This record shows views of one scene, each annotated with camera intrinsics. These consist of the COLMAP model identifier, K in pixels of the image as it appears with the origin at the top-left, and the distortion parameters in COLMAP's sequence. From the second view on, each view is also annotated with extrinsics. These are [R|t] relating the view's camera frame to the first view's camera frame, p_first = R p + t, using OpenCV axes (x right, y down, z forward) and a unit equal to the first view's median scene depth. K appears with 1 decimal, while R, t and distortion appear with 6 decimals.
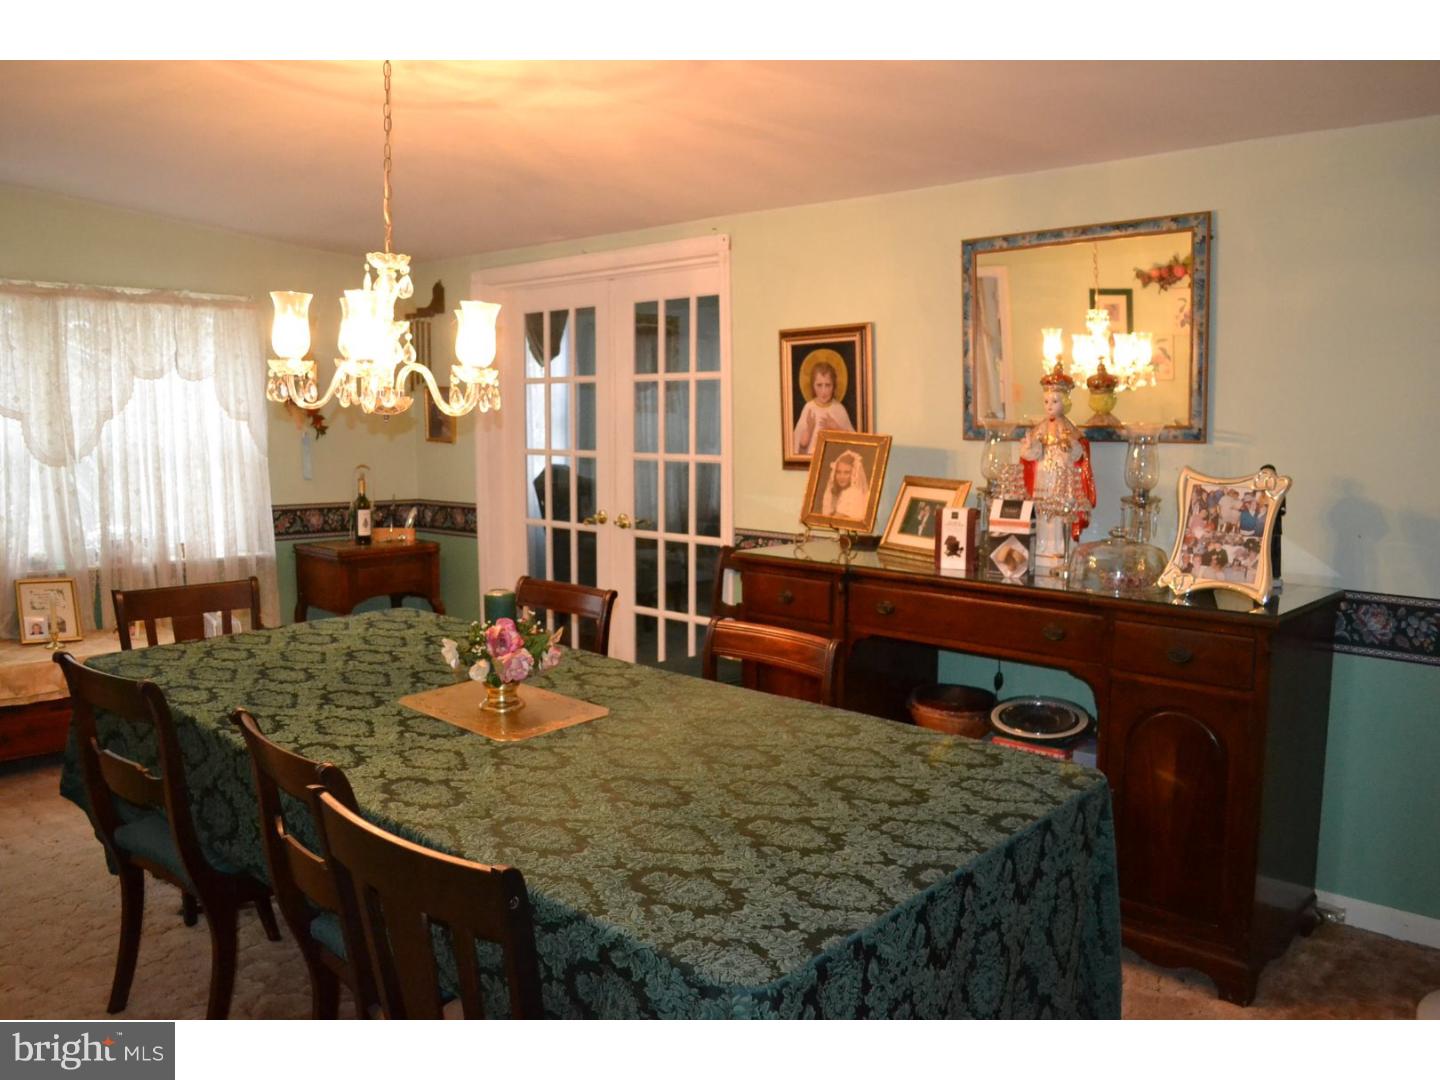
lens RADIAL K [[1169.4, 0, 713.3], [0, 1169.4, 547.2], [0, 0, 1]] dist [-0.068625, 0.010360]
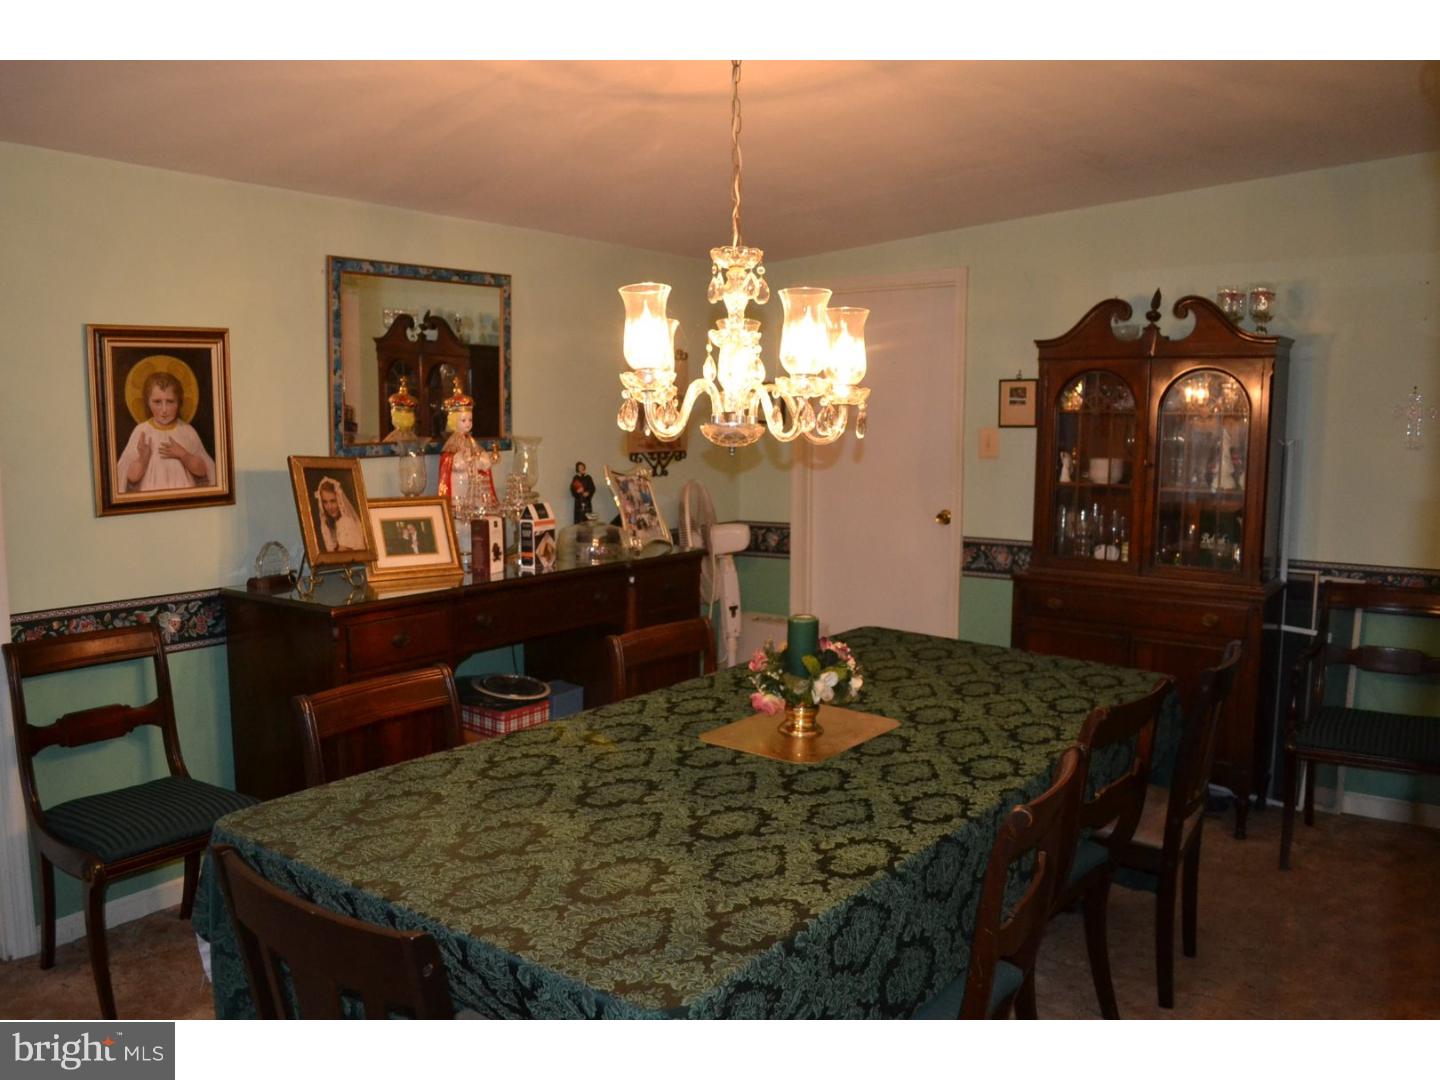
lens RADIAL K [[1169.4, 0, 713.3], [0, 1169.4, 547.2], [0, 0, 1]] dist [-0.068625, 0.010360]
pose [[-0.145621, -0.121922, 0.981799, -0.810235], [0.109521, 0.984292, 0.138475, -0.121014], [-0.983260, 0.127692, -0.129980, 0.831572]]
